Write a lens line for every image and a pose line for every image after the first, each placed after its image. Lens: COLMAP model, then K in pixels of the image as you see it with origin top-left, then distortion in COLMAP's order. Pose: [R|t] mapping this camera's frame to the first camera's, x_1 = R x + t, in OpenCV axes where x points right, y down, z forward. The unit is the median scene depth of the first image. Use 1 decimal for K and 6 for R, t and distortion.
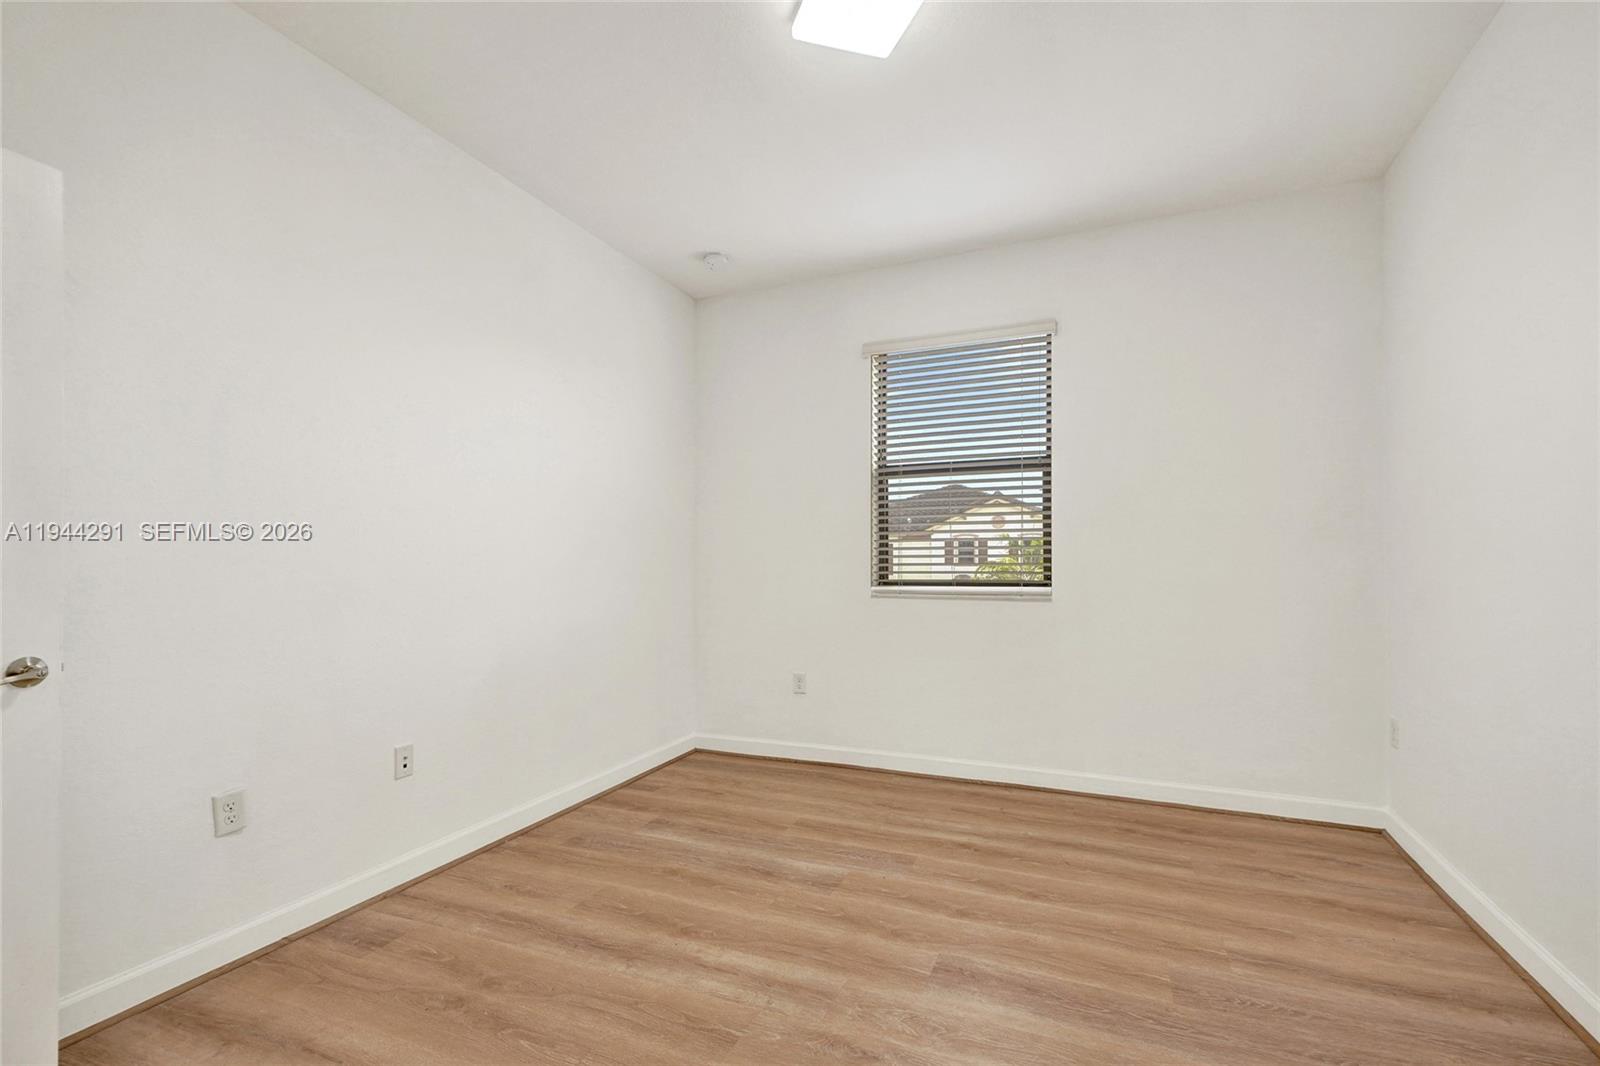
lens RADIAL K [[704.4, 0, 809.7], [0, 704.4, 537.4], [0, 0, 1]] dist [0.037610, -0.010481]
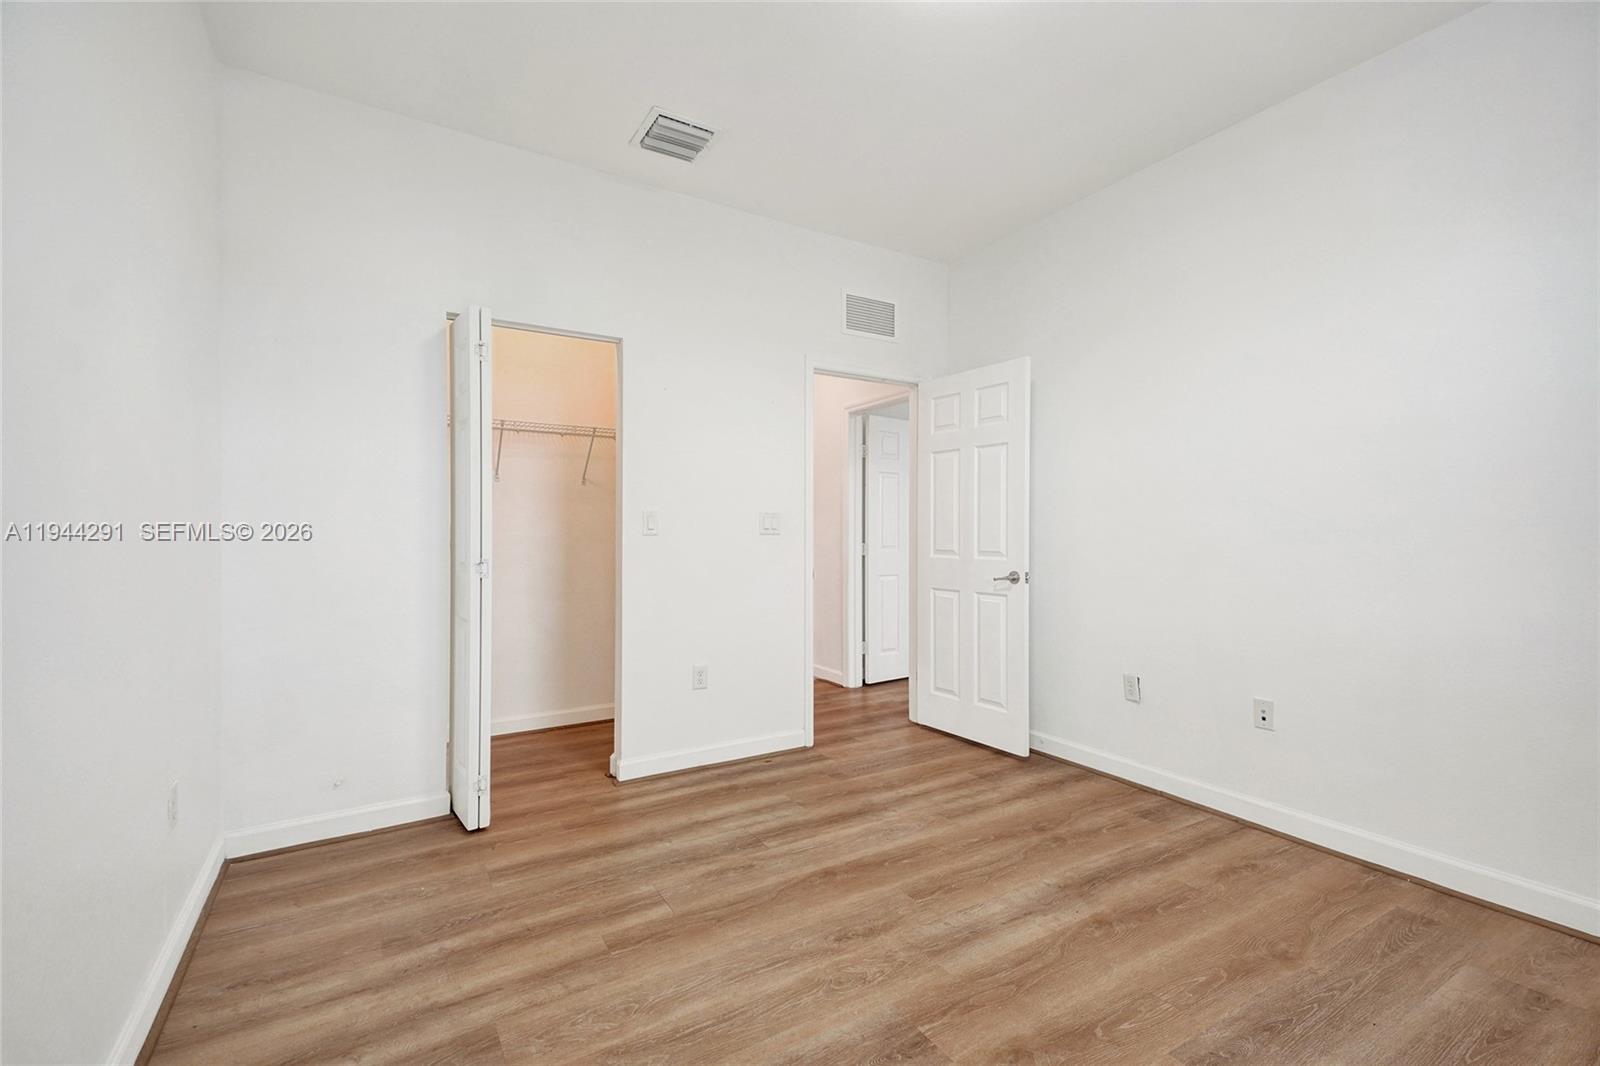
lens RADIAL K [[704.4, 0, 794.8], [0, 704.4, 539.2], [0, 0, 1]] dist [0.037610, -0.010481]
pose [[-0.601527, 0.010824, -0.798779, 0.832210], [0.036373, 0.999242, -0.013851, 0.048271], [0.798024, -0.037386, -0.601465, 1.288094]]
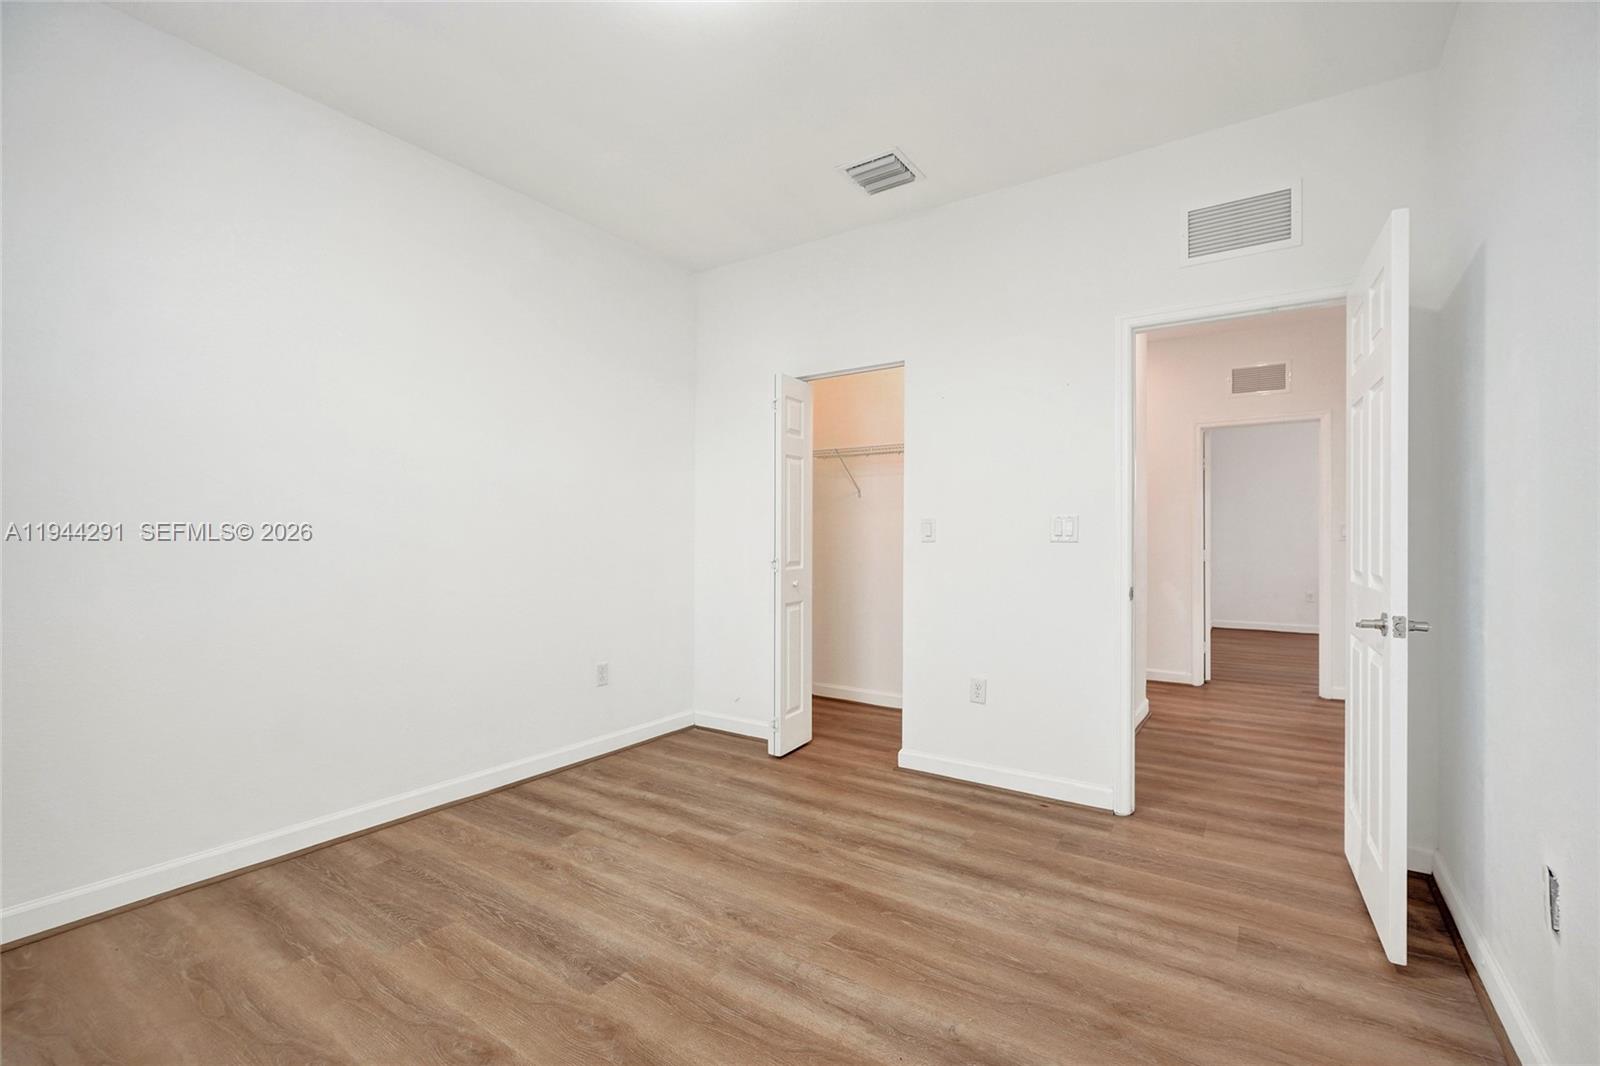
lens RADIAL K [[704.4, 0, 789.0], [0, 704.4, 534.8], [0, 0, 1]] dist [0.037610, -0.010481]
pose [[-0.975515, 0.005027, 0.219874, -0.236228], [-0.005055, 0.998962, -0.045269, 0.064398], [-0.219874, -0.045272, -0.974477, 1.746287]]
